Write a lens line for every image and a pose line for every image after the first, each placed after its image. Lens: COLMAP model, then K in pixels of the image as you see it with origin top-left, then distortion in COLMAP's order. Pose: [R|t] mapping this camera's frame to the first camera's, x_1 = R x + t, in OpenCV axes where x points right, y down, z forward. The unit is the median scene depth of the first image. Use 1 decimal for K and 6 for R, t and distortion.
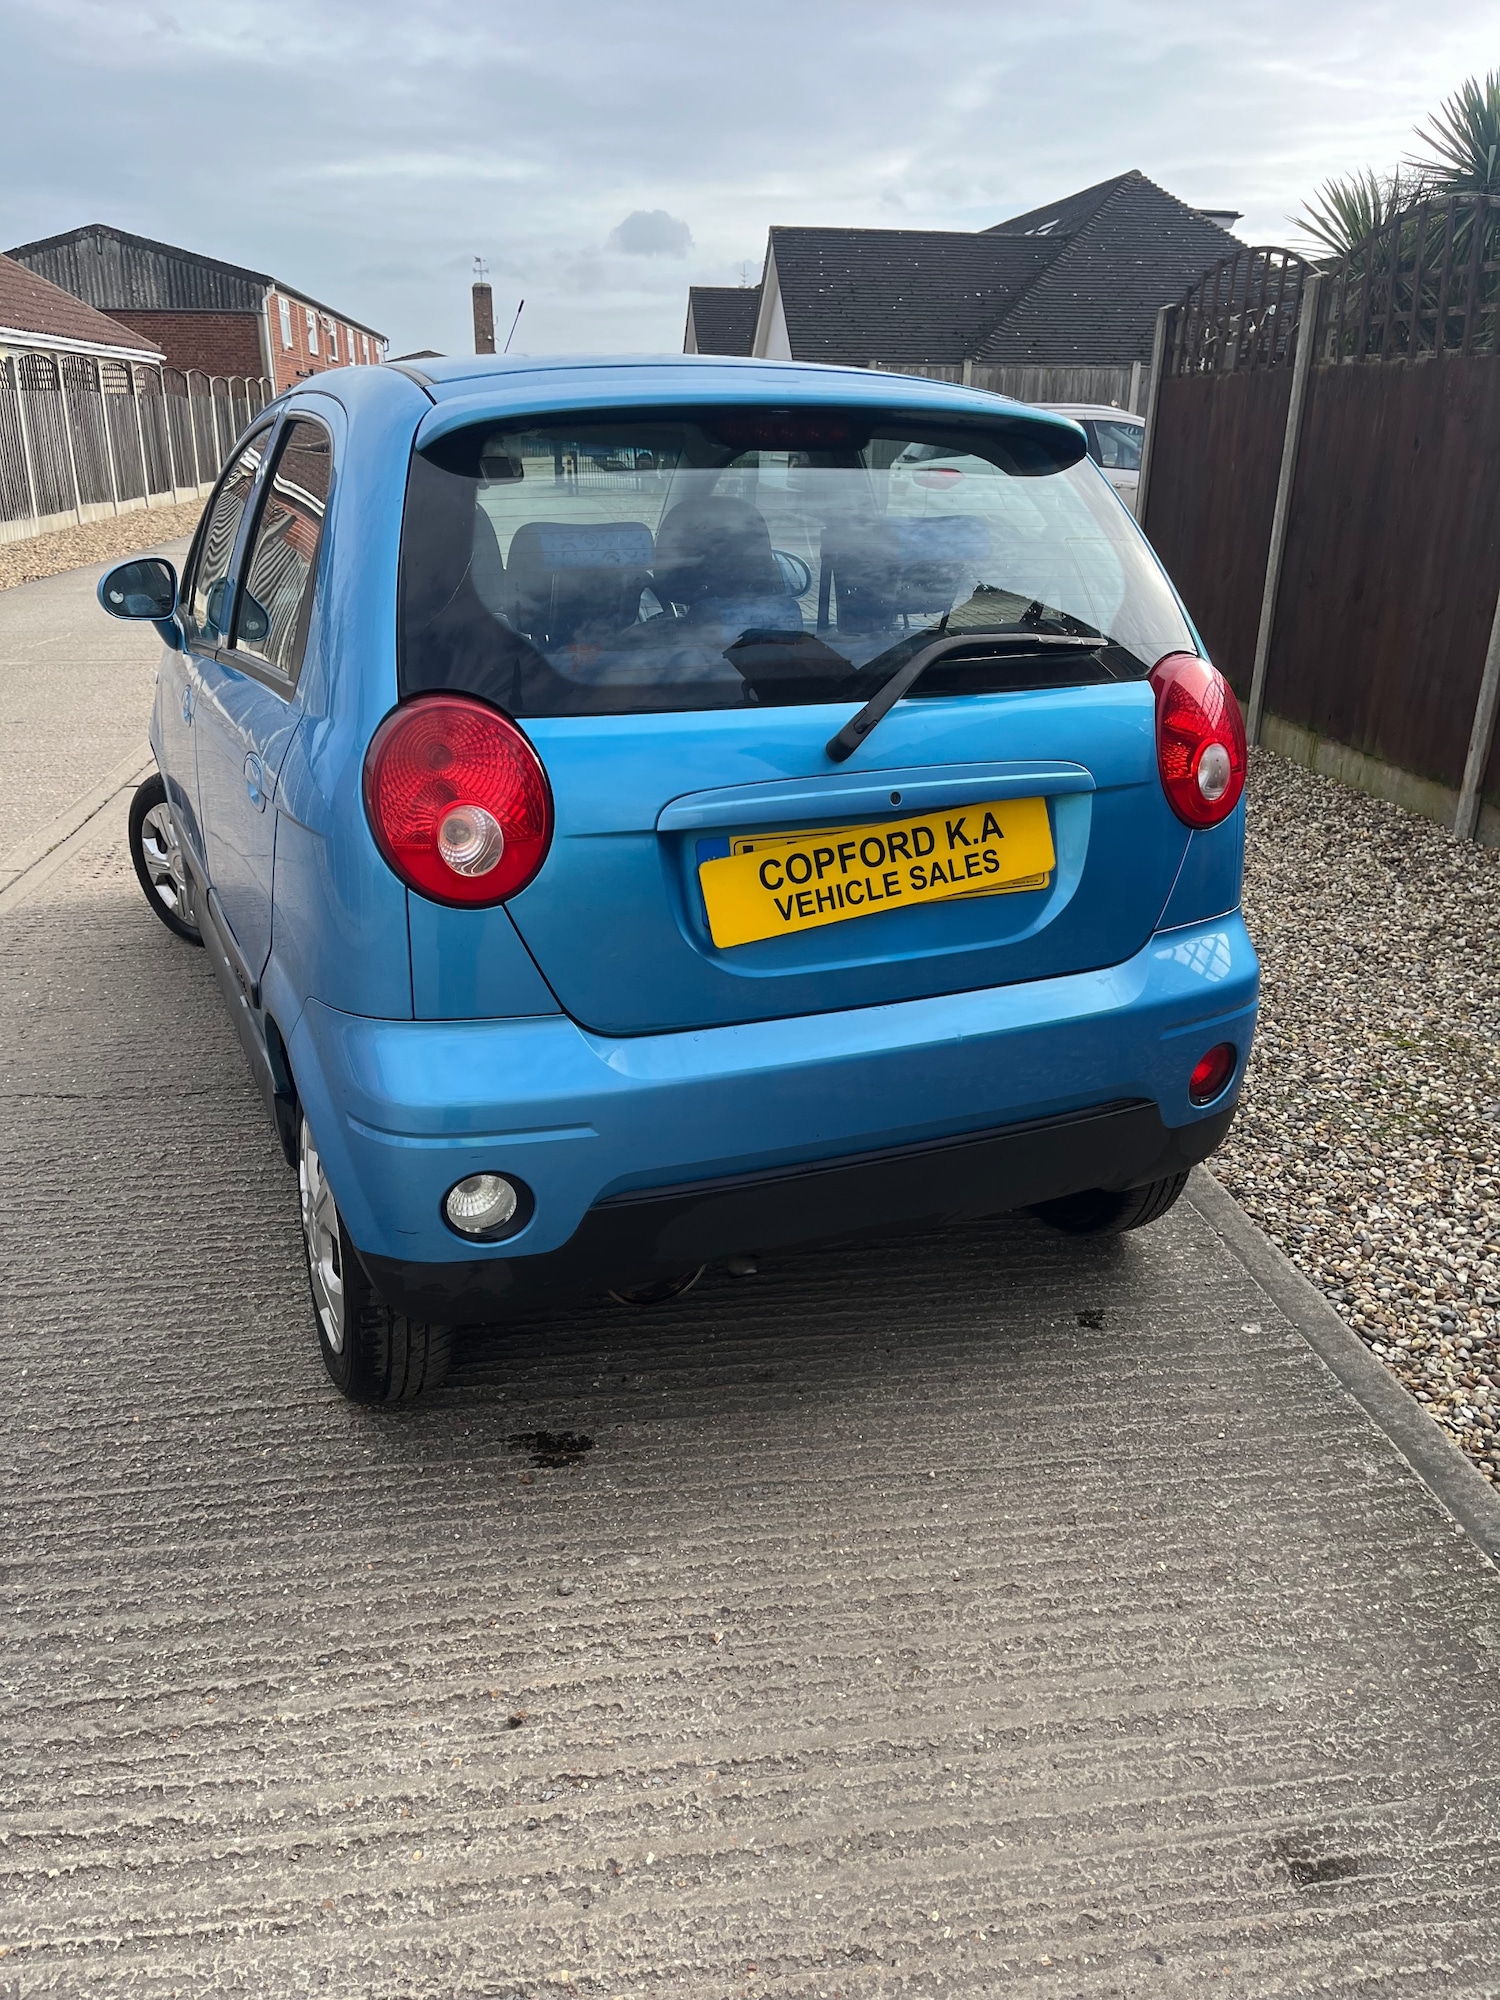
lens RADIAL K [[1508.3, 0, 741.6], [0, 1508.3, 1011.9], [0, 0, 1]] dist [0.072768, -0.100011]
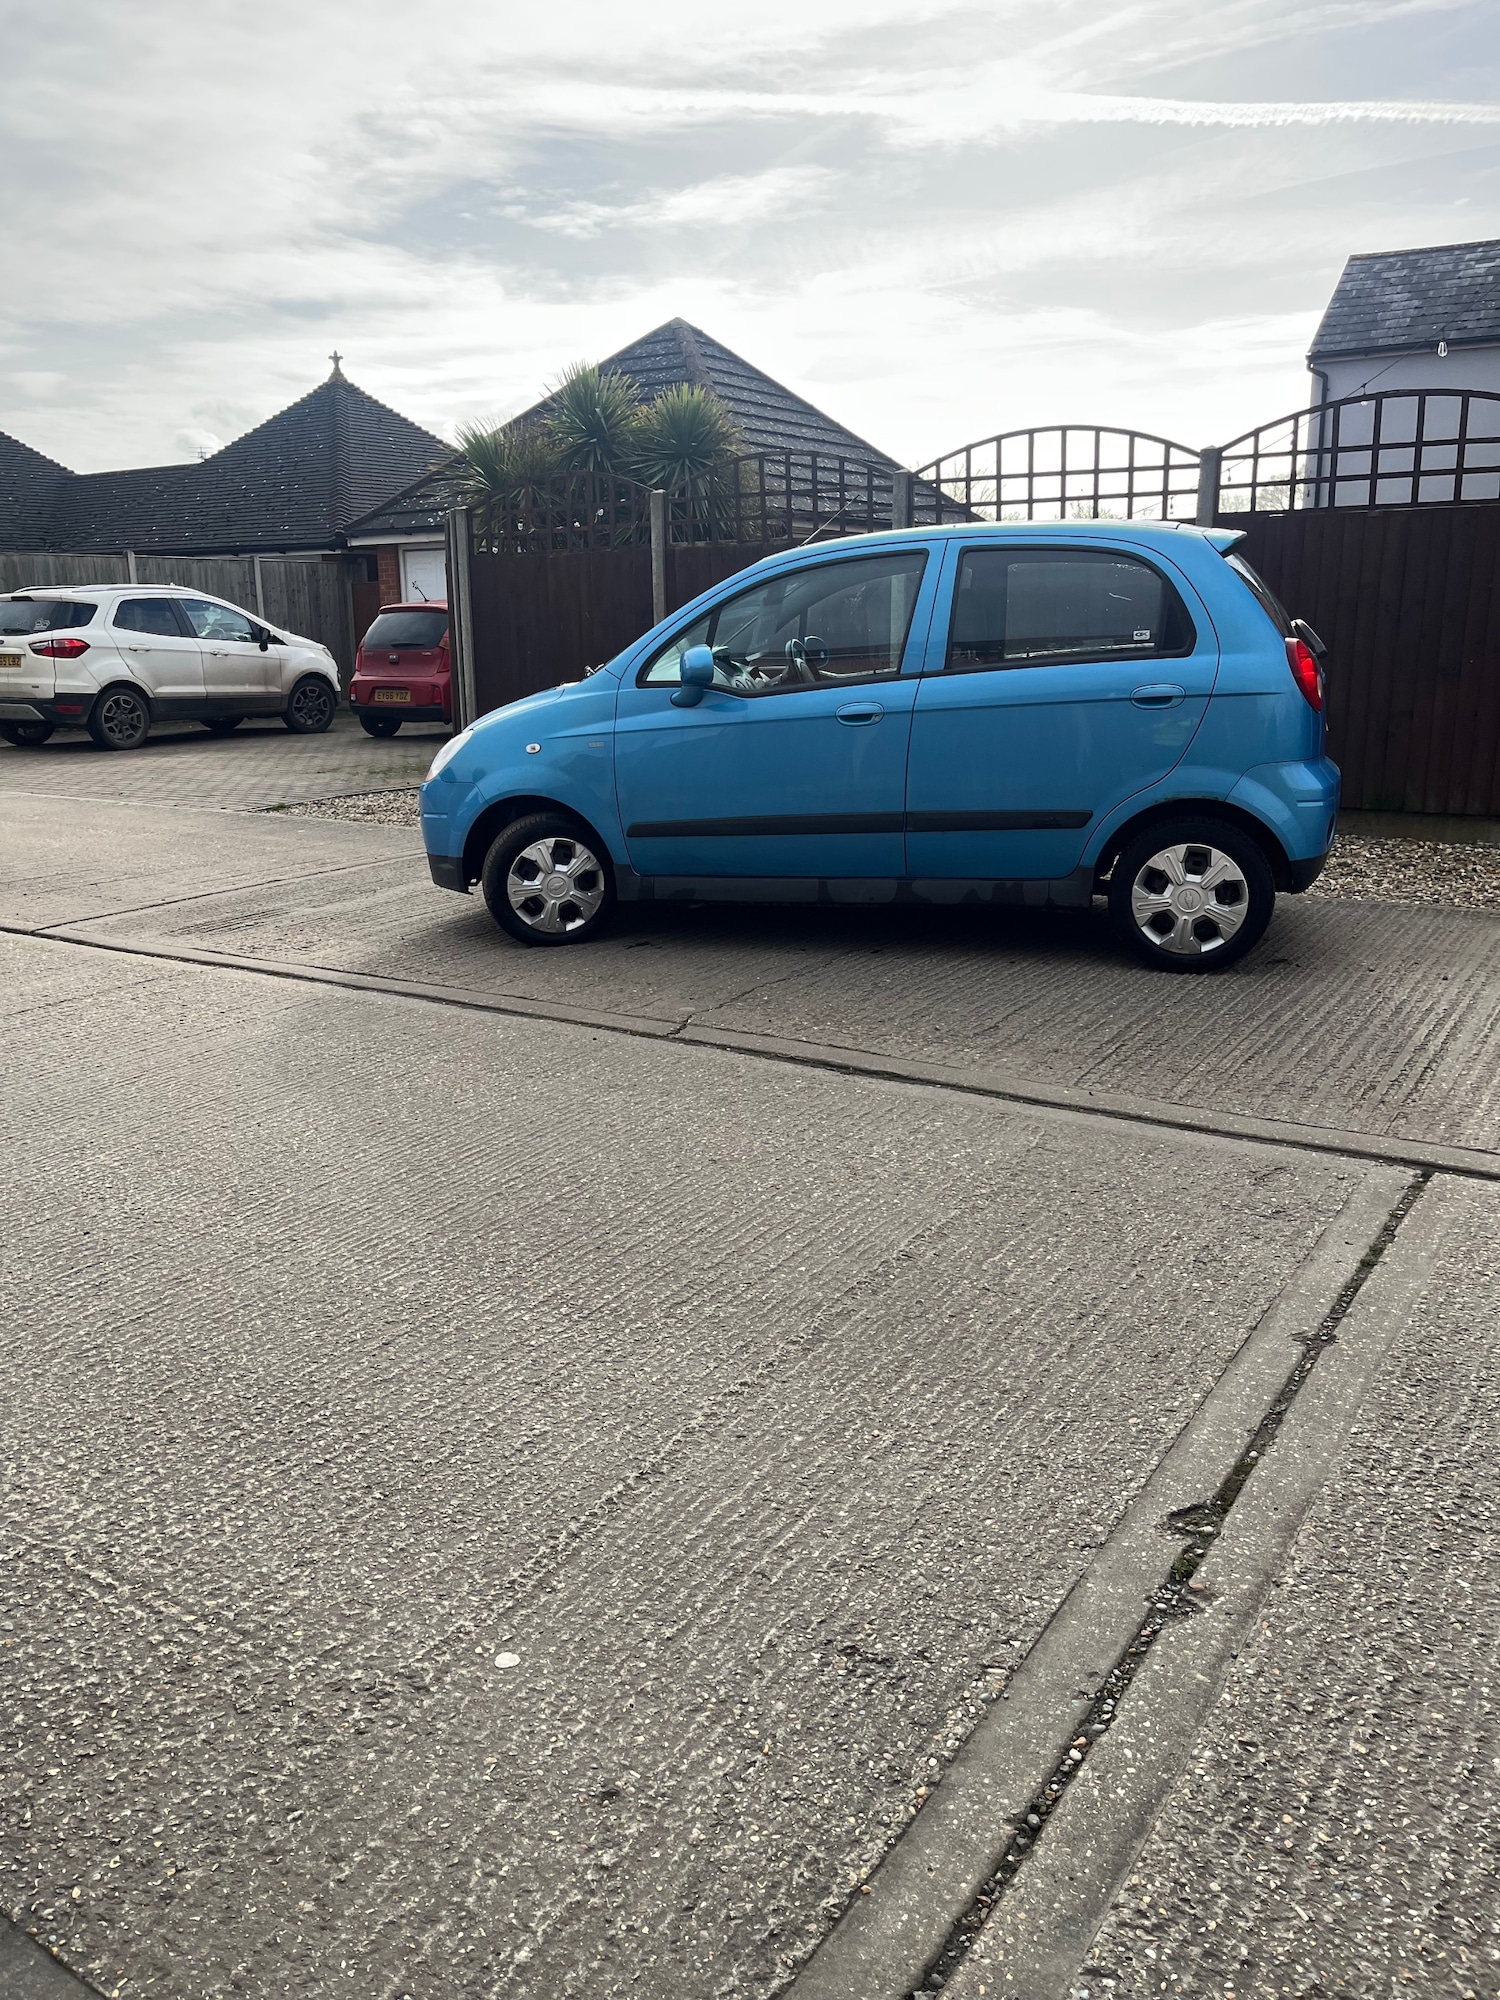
lens RADIAL K [[1501.0, 0, 742.1], [0, 1501.0, 1002.2], [0, 0, 1]] dist [0.074062, -0.095997]
pose [[0.656131, -0.209867, 0.724878, -2.612467], [0.296062, 0.955131, 0.008547, 0.085502], [-0.694147, 0.209001, 0.688824, -0.027301]]
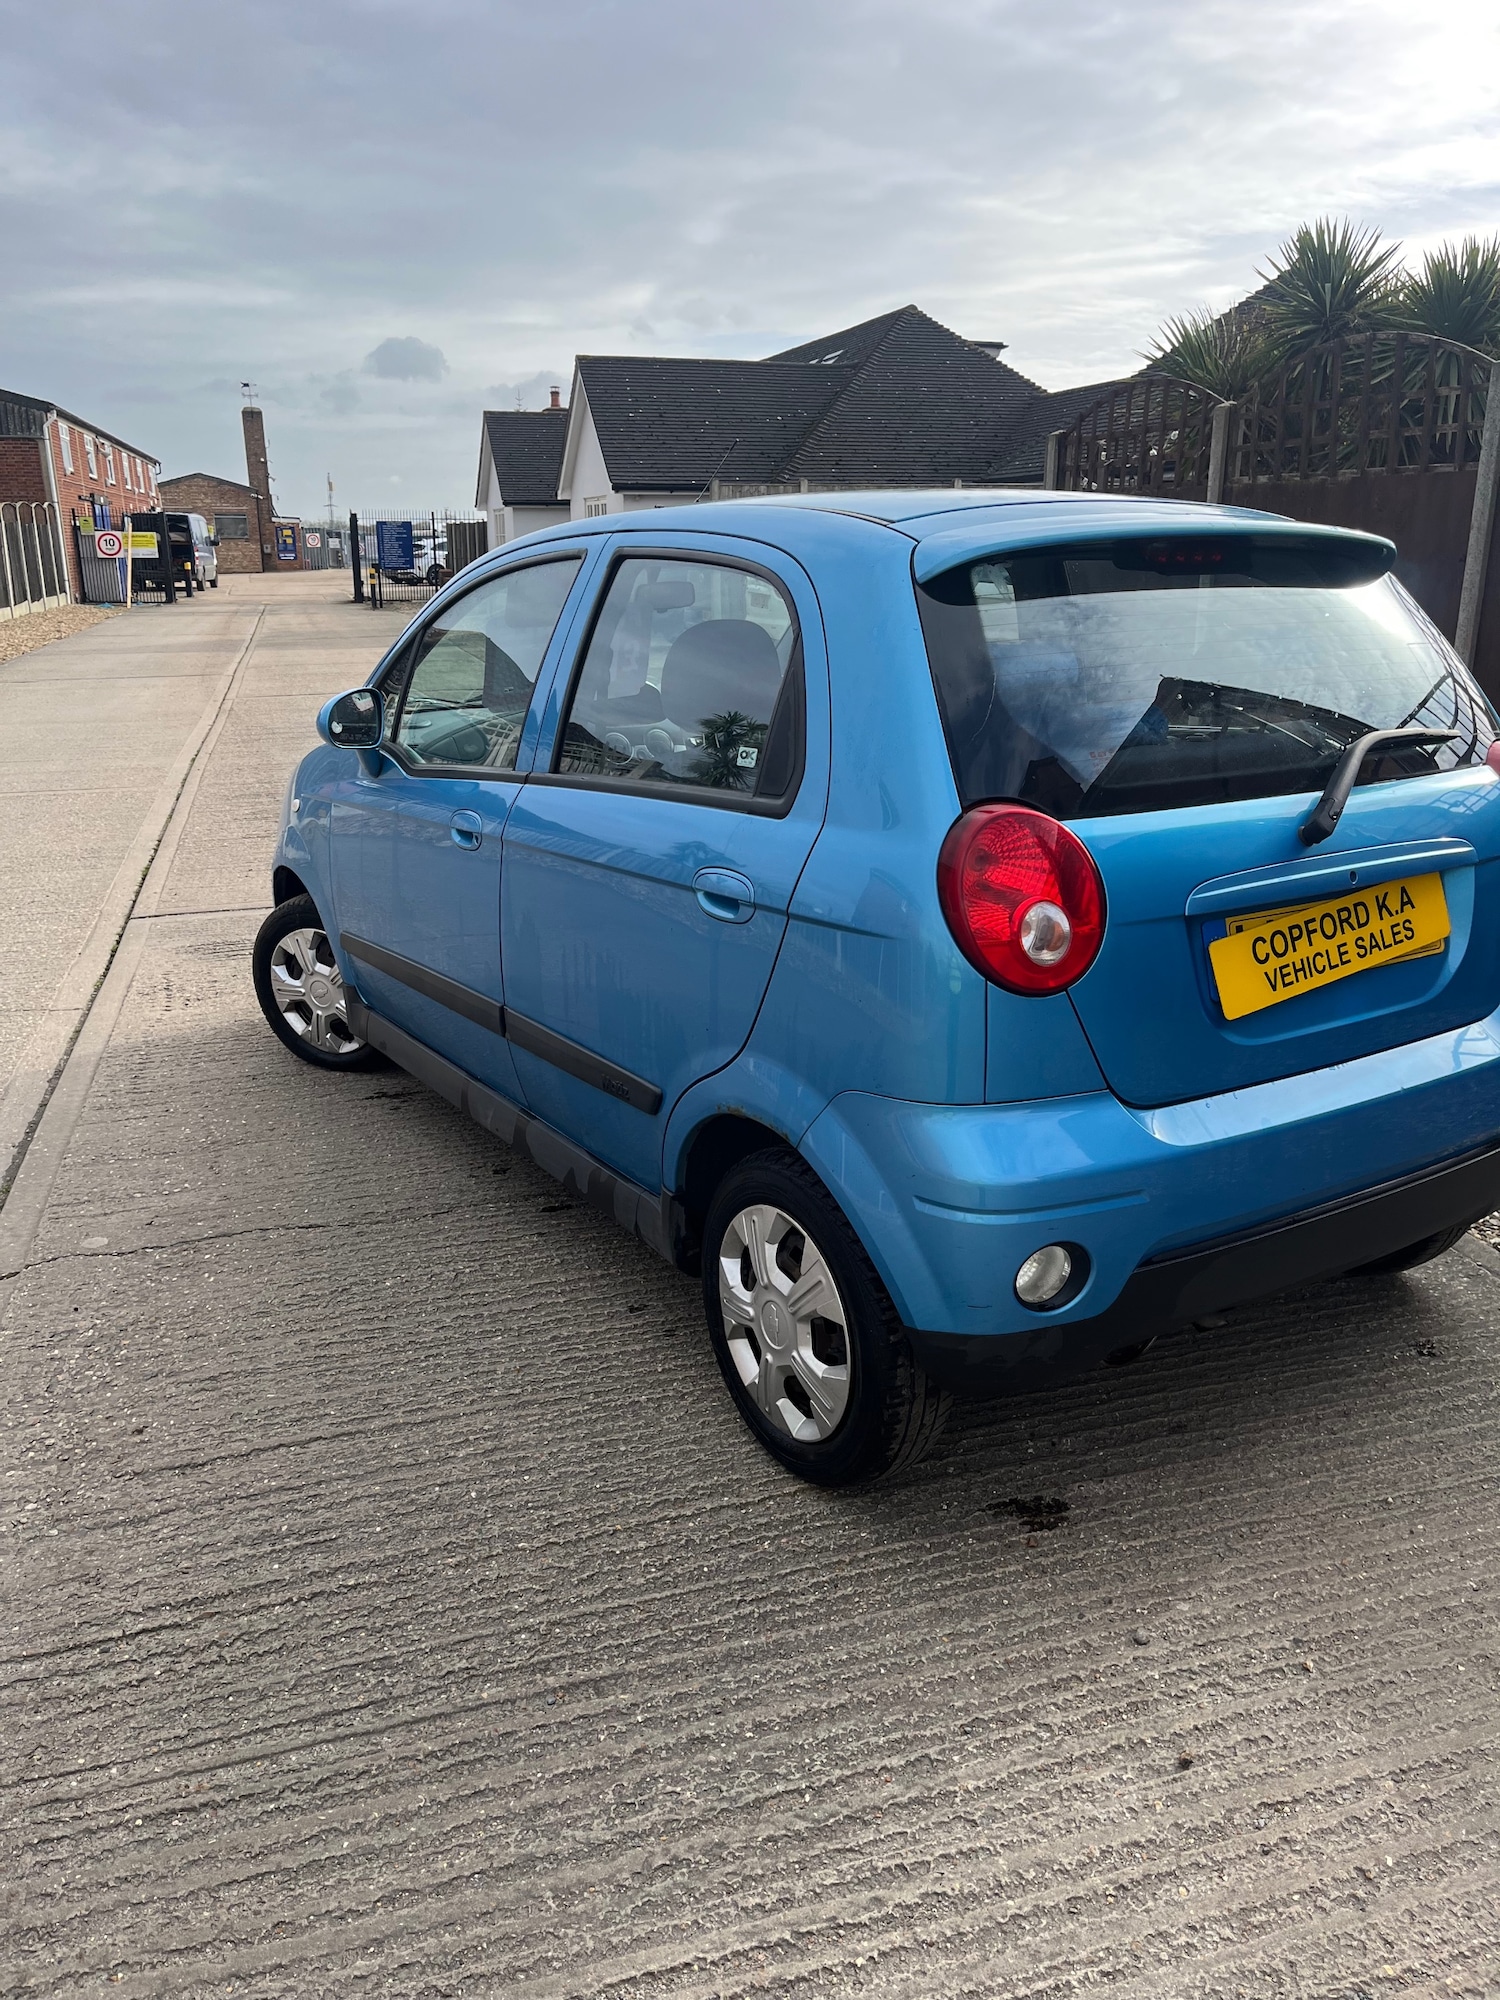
lens RADIAL K [[1511.5, 0, 744.4], [0, 1511.5, 997.9], [0, 0, 1]] dist [0.068906, -0.090813]
pose [[0.988341, -0.059396, 0.140194, -0.487733], [0.069743, 0.995101, -0.070078, -0.005280], [-0.135345, 0.079038, 0.987641, -0.036805]]
